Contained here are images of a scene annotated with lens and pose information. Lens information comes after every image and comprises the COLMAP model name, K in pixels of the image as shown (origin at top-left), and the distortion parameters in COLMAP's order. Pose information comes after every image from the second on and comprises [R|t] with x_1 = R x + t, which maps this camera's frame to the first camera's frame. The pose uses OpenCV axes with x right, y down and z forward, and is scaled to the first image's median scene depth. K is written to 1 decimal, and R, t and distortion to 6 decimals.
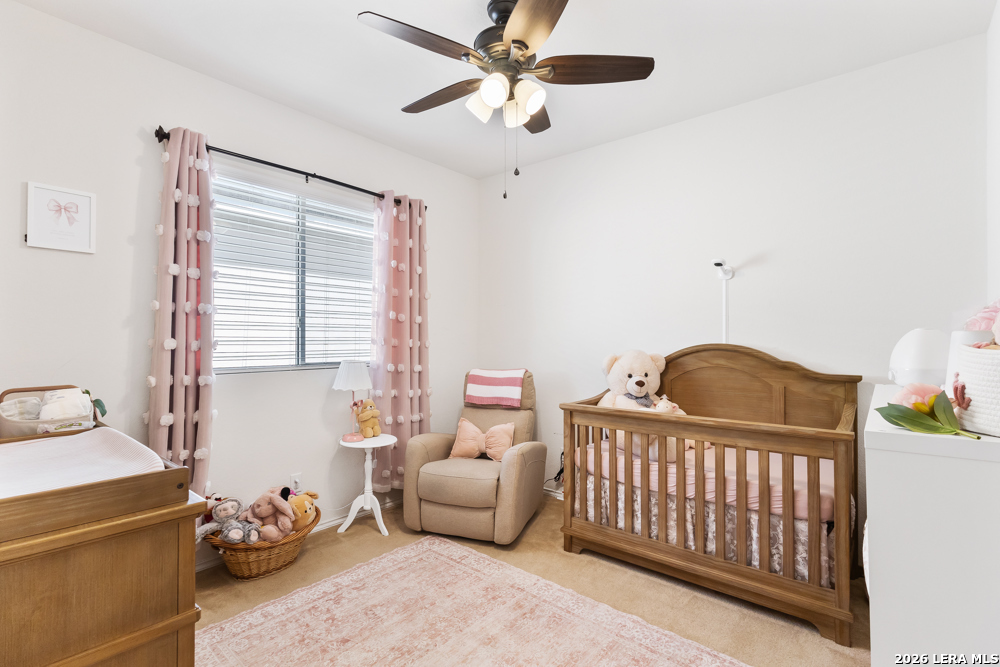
lens RADIAL K [[463.2, 0, 500.0], [0, 463.2, 333.5], [0, 0, 1]] dist [0.007202, 0.000238]
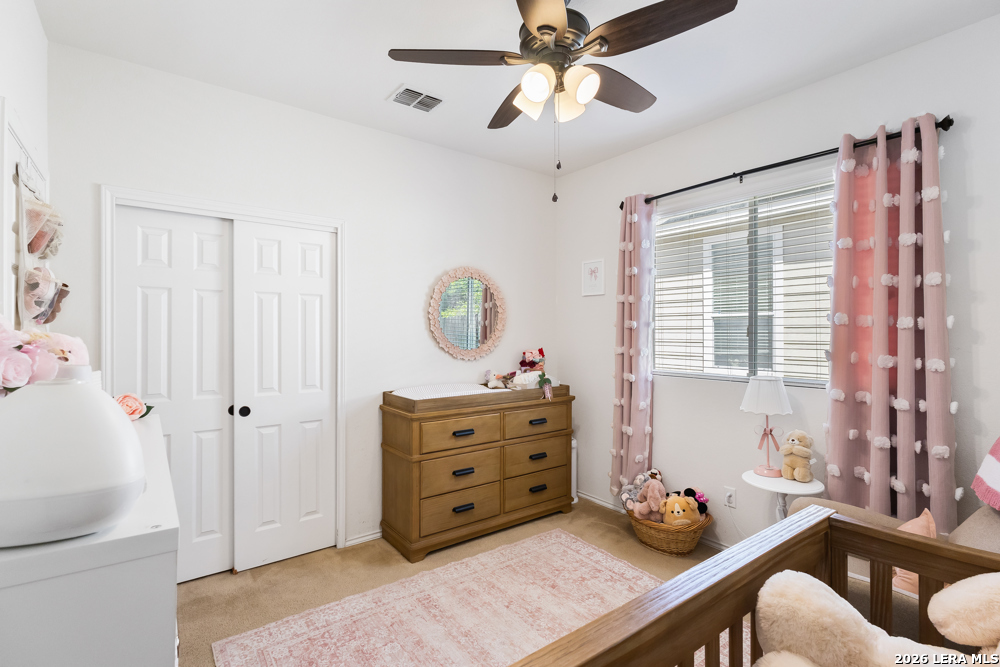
lens RADIAL K [[463.2, 0, 500.0], [0, 463.2, 333.5], [0, 0, 1]] dist [0.007202, 0.000238]
pose [[-0.211537, 0.000379, -0.977370, 0.779523], [0.006373, 0.999979, -0.000991, -0.030188], [0.977349, -0.006438, -0.211535, 0.929289]]
